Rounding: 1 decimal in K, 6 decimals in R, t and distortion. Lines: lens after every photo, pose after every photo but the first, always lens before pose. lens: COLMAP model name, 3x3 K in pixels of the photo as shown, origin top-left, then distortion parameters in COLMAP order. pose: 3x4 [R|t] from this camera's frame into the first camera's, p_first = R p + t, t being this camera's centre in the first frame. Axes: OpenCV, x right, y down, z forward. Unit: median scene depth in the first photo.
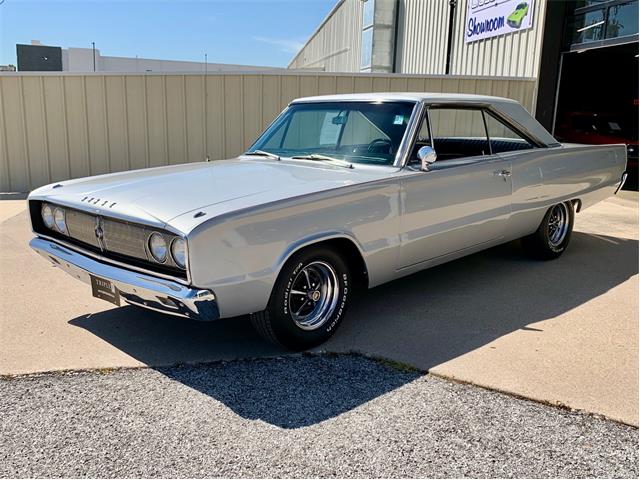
lens RADIAL K [[581.5, 0, 320.0], [0, 581.5, 240.0], [0, 0, 1]] dist [0.010861, -0.005183]
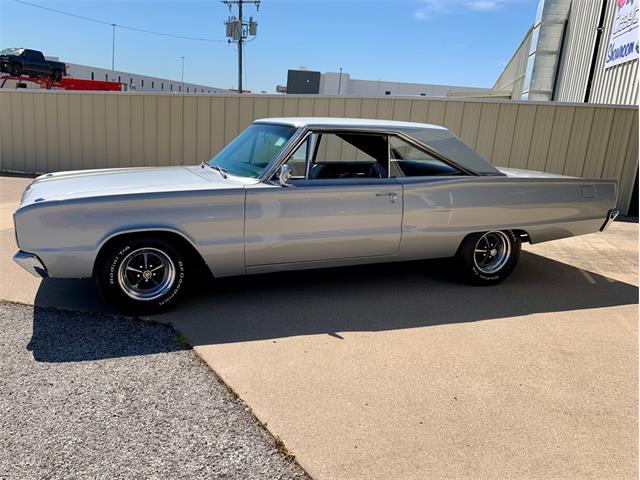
lens RADIAL K [[515.5, 0, 316.6], [0, 515.5, 230.0], [0, 0, 1]] dist [-0.001814, 0.002309]
pose [[0.918428, 0.112308, -0.379310, 0.620358], [-0.120386, 0.992724, 0.002439, -0.039990], [0.376824, 0.043424, 0.925266, 0.073663]]
